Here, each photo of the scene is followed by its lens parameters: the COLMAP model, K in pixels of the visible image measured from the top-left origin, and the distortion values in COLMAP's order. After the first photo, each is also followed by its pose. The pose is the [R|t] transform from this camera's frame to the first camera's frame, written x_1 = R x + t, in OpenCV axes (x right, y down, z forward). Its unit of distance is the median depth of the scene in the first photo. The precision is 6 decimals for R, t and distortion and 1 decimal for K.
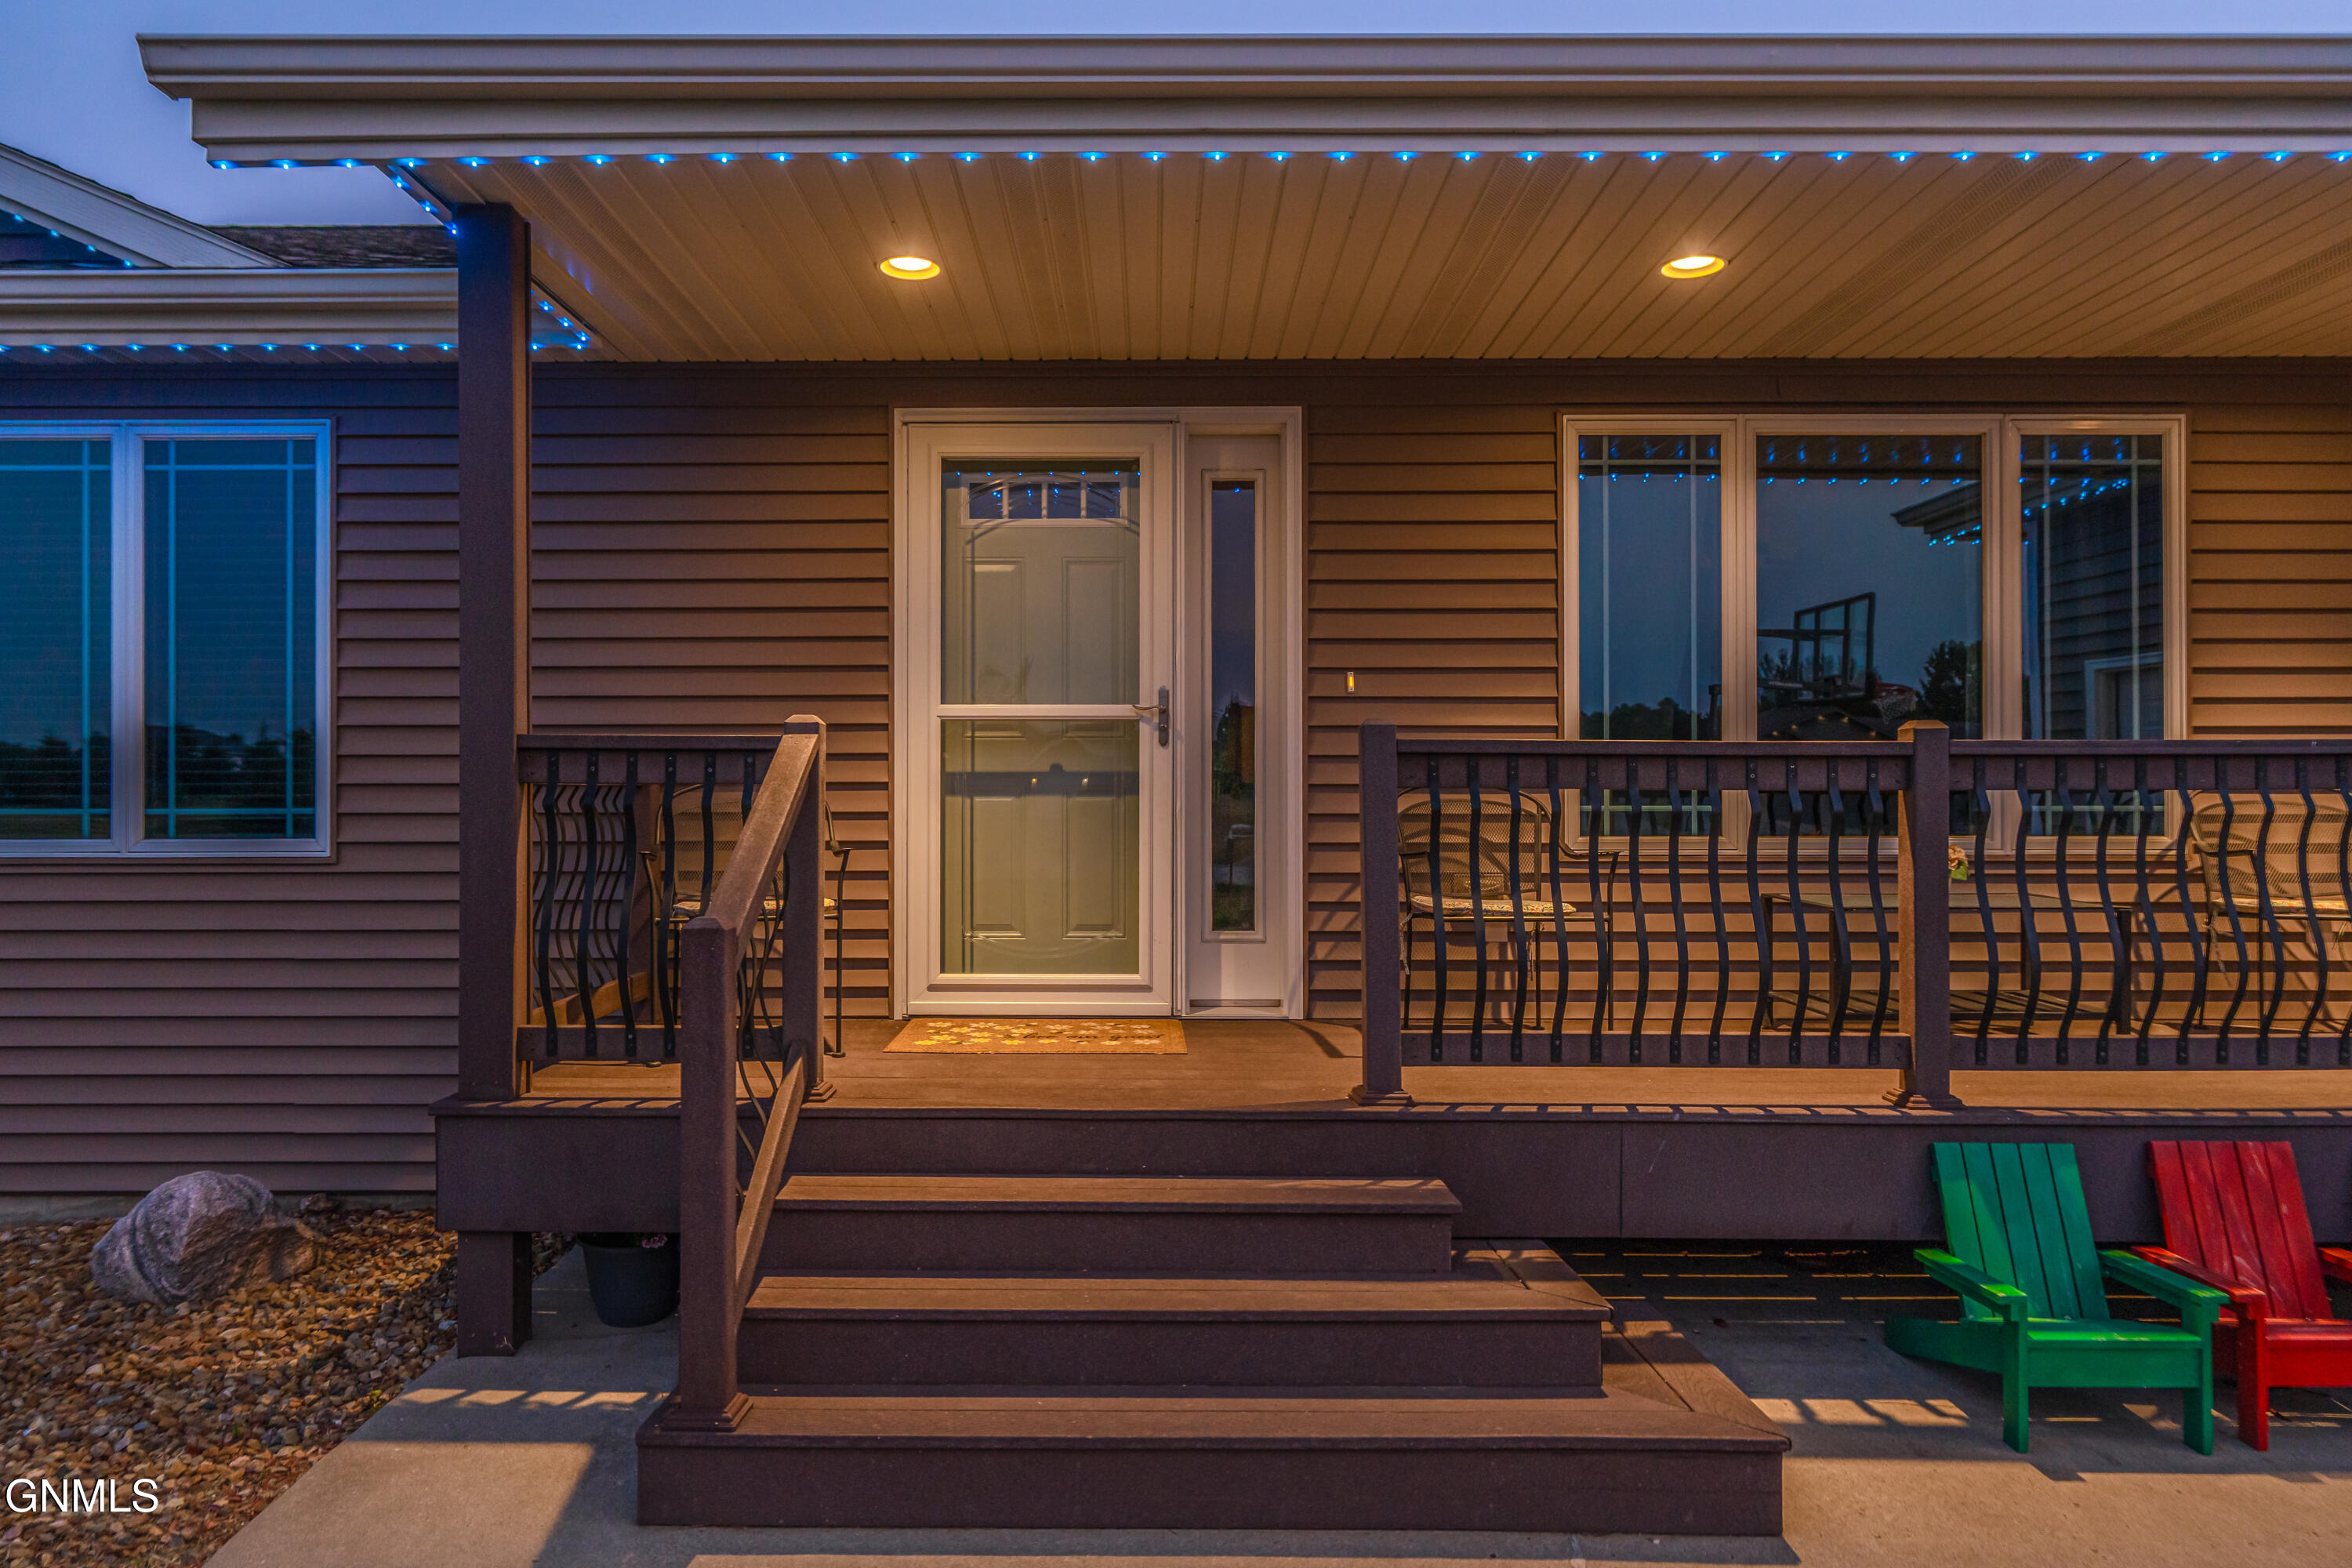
lens RADIAL K [[1402.8, 0, 1264.2], [0, 1402.8, 760.1], [0, 0, 1]] dist [-0.005484, 0.002660]
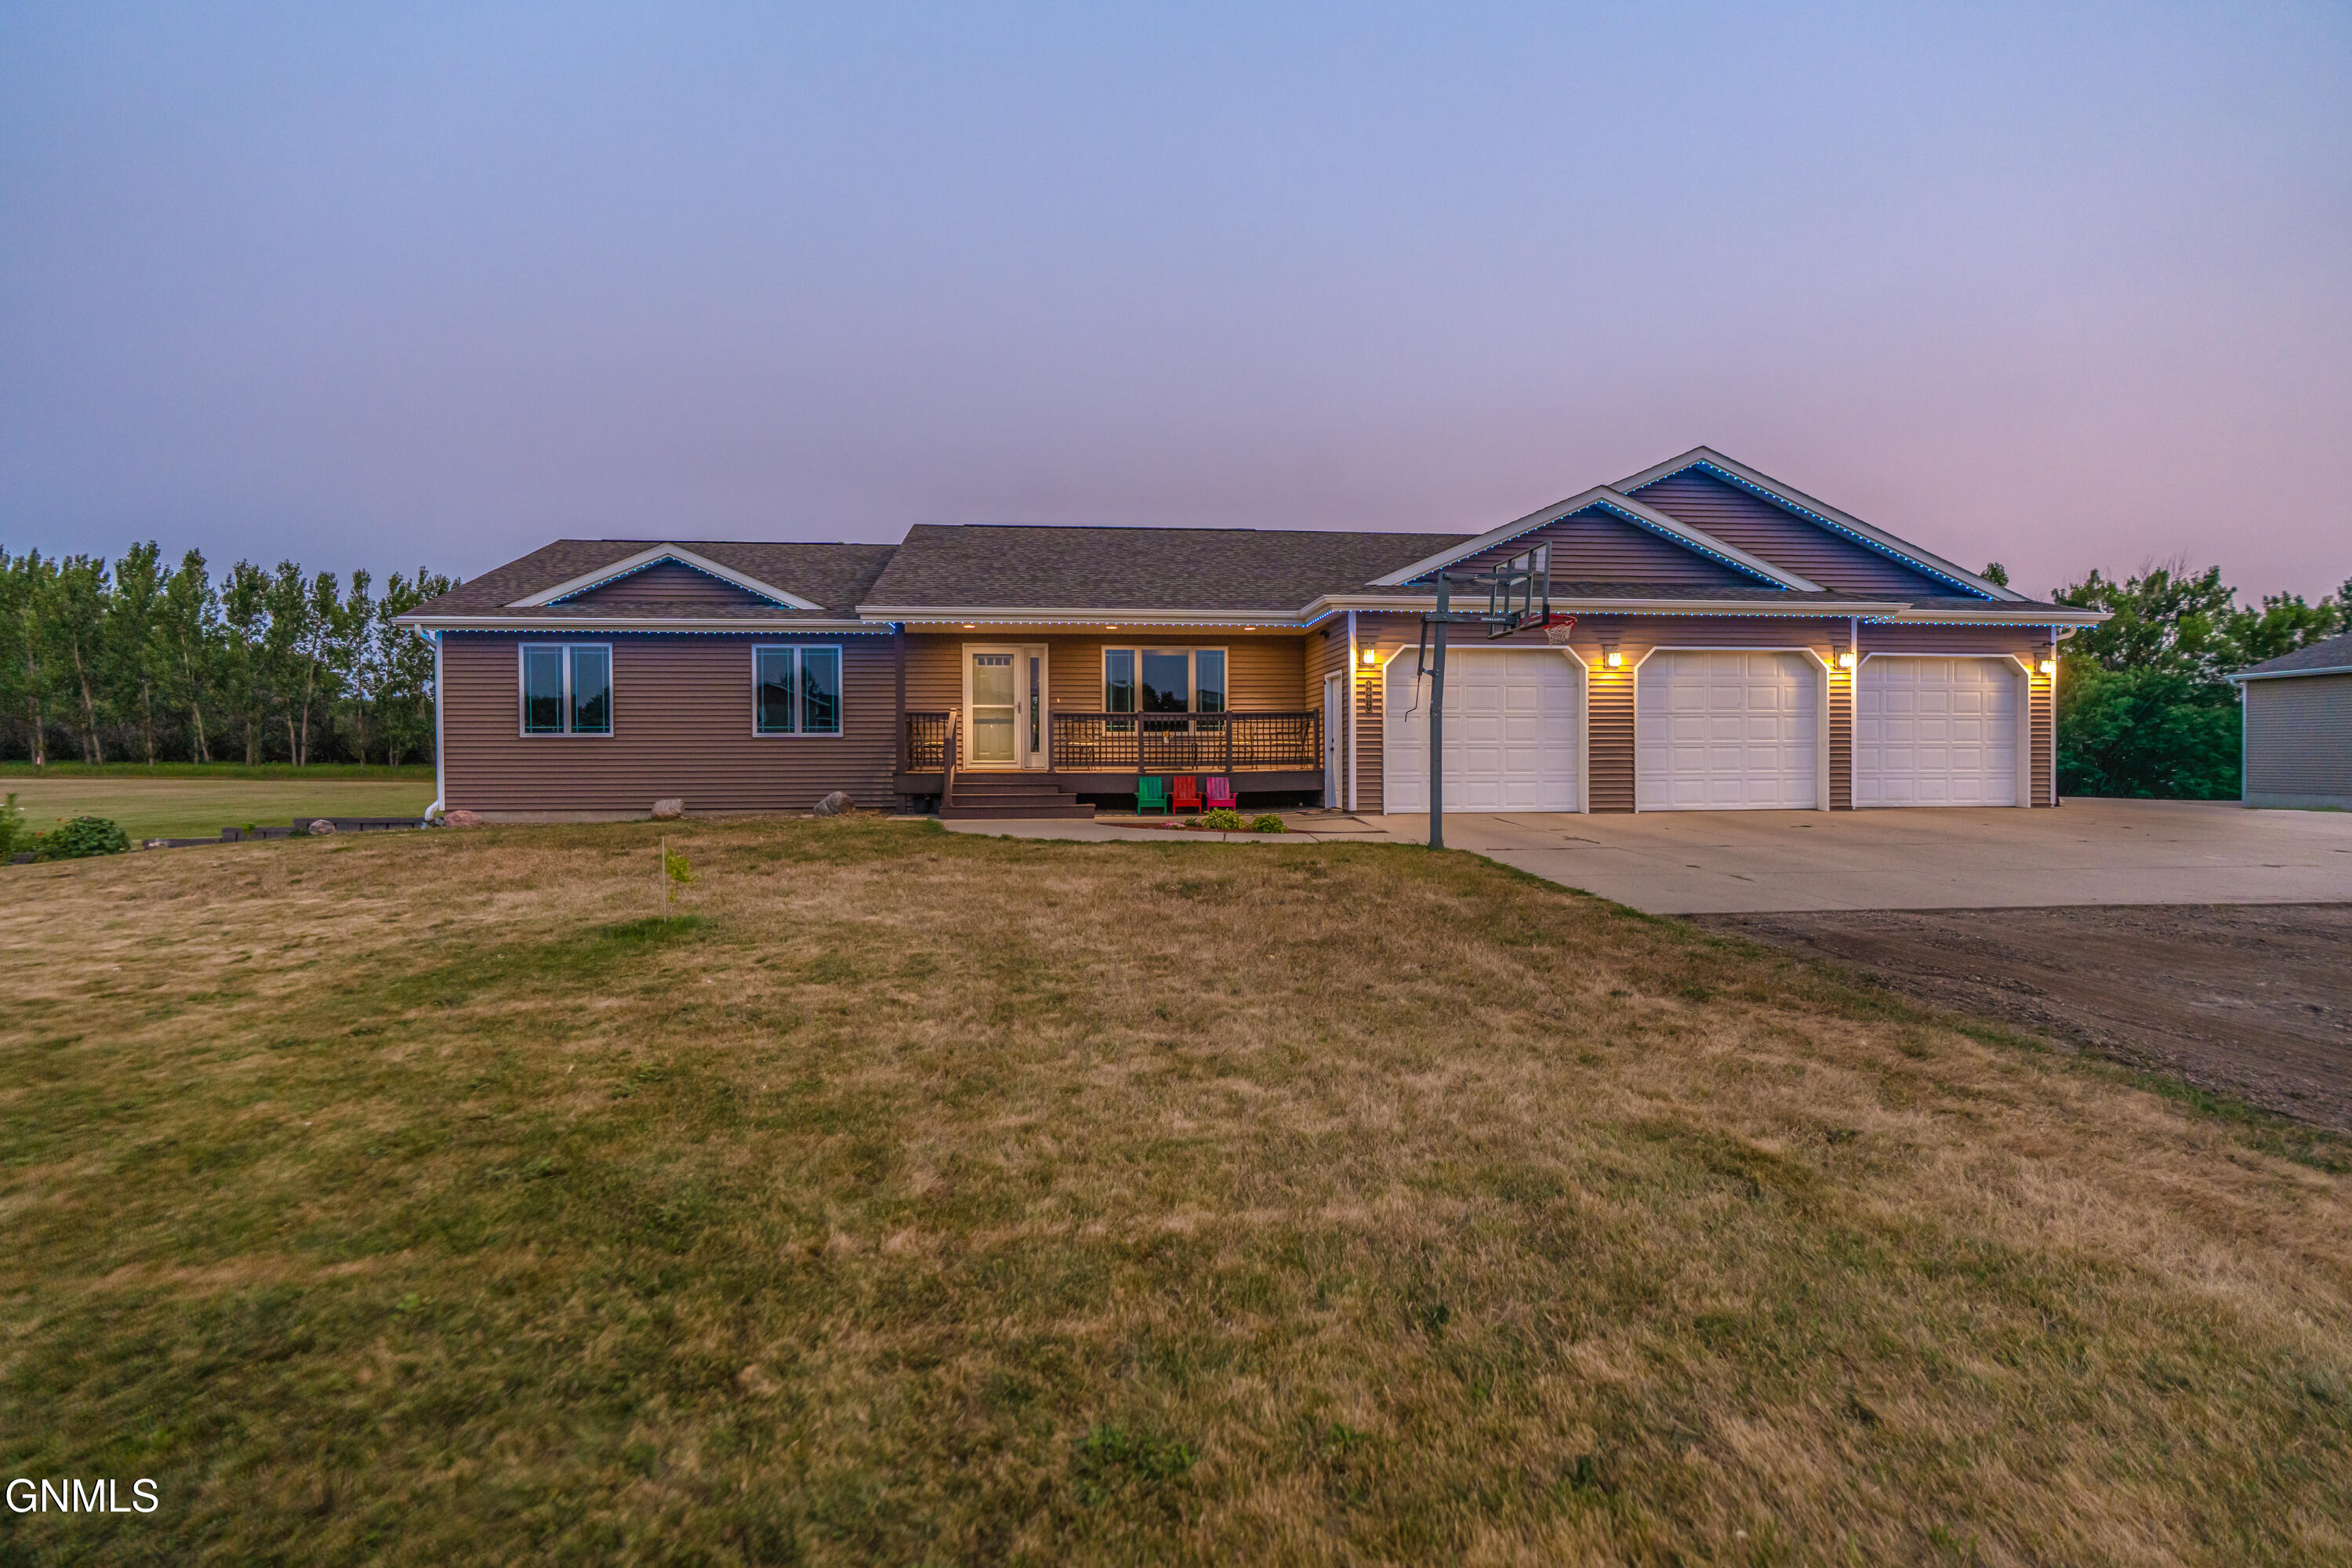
lens RADIAL K [[1165.3, 0, 1189.6], [0, 1165.3, 770.7], [0, 0, 1]] dist [-0.005648, 0.001315]
pose [[0.992362, -0.003213, 0.123320, 0.014475], [0.000730, 0.999796, 0.020173, 0.107760], [-0.123360, -0.019928, 0.992162, -3.096725]]
